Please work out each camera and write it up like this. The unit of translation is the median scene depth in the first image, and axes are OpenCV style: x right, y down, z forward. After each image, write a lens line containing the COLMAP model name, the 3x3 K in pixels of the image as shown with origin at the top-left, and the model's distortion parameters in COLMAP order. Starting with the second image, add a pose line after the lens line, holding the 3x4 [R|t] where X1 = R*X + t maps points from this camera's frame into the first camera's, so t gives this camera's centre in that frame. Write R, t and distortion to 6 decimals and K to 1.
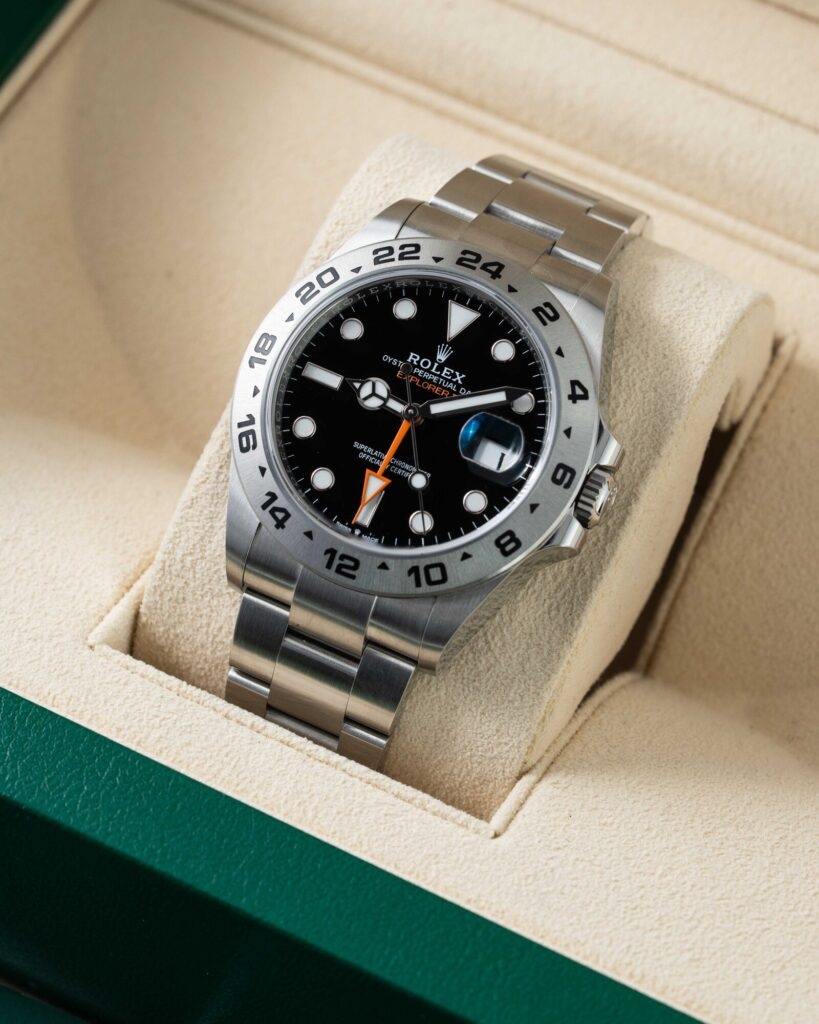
lens RADIAL K [[4065.1, 0, 411.0], [0, 4065.1, 511.5], [0, 0, 1]] dist [0.235809, 0.000000]
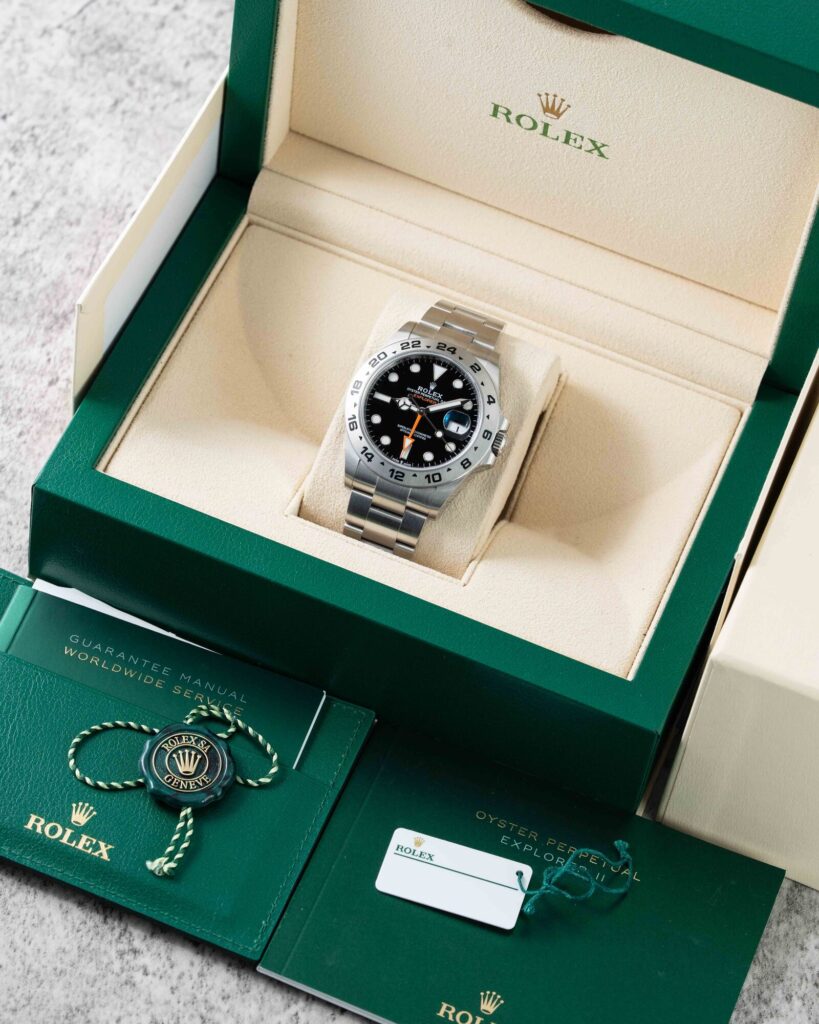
lens RADIAL K [[4155.5, 0, 408.5], [0, 4155.5, 511.1], [0, 0, 1]] dist [0.145130, 0.000000]
pose [[0.989496, -0.040701, 0.138712, -0.348056], [0.041187, 0.999151, -0.000630, 0.035556], [-0.138569, 0.006337, 0.990333, -1.419013]]
